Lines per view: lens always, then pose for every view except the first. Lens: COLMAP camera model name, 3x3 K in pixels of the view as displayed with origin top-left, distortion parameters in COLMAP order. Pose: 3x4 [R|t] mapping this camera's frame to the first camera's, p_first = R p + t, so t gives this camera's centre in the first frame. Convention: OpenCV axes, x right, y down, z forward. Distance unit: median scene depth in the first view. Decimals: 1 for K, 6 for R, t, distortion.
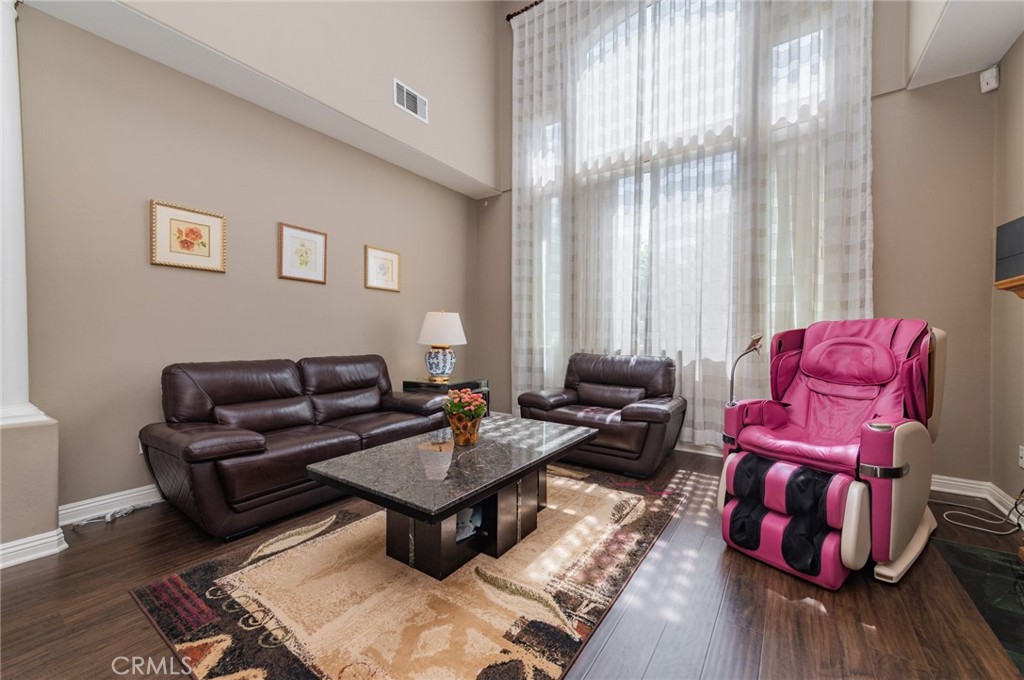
lens RADIAL K [[398.3, 0, 521.6], [0, 398.3, 338.6], [0, 0, 1]] dist [0.016870, -0.004802]
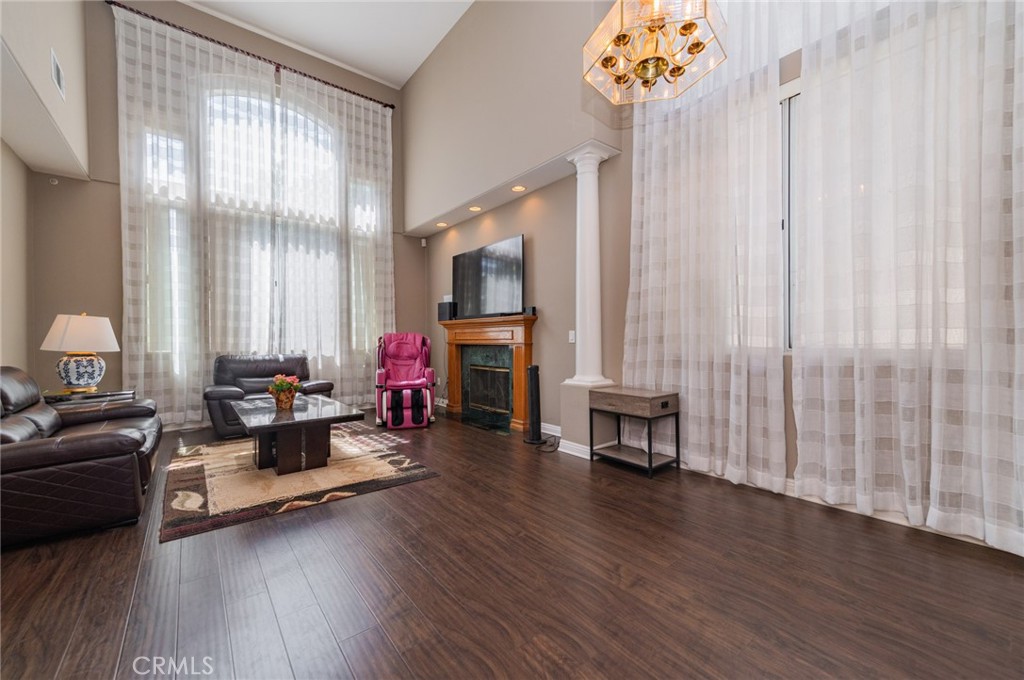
lens RADIAL K [[398.3, 0, 500.7], [0, 398.3, 340.2], [0, 0, 1]] dist [0.016870, -0.004802]
pose [[0.312003, -0.008831, 0.950040, -1.038052], [0.010905, 0.999924, 0.005713, -0.009041], [-0.950018, 0.008578, 0.312076, -0.248442]]
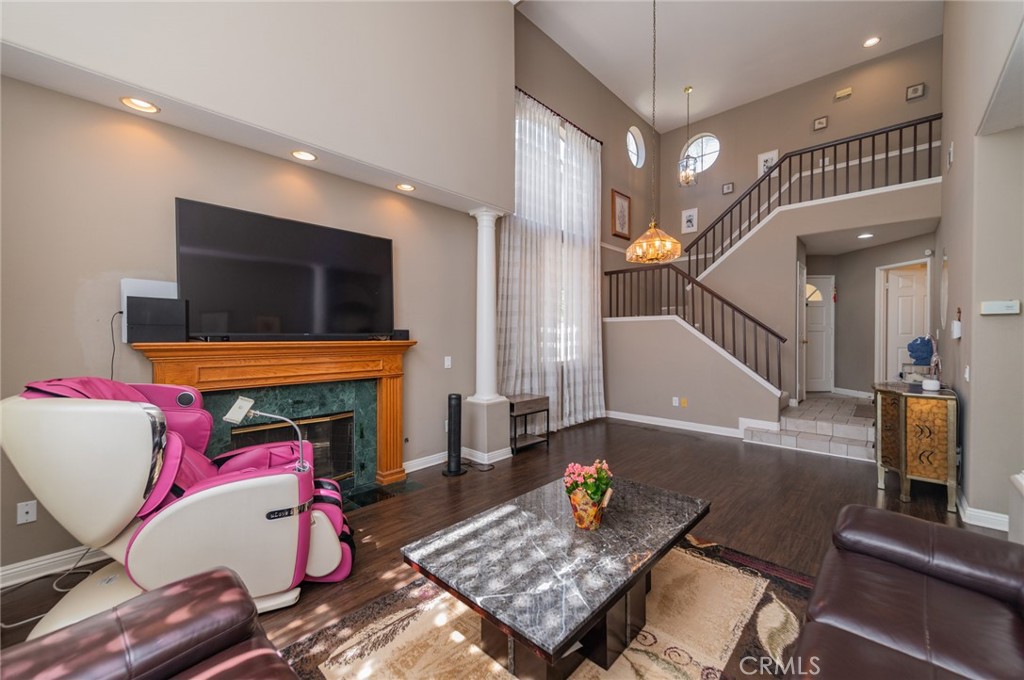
lens RADIAL K [[398.3, 0, 522.6], [0, 398.3, 344.1], [0, 0, 1]] dist [0.016870, -0.004802]
pose [[-0.988903, -0.004526, 0.148494, -0.093125], [-0.001406, 0.999776, 0.021104, -0.112261], [-0.148557, 0.020661, -0.988688, 1.391285]]
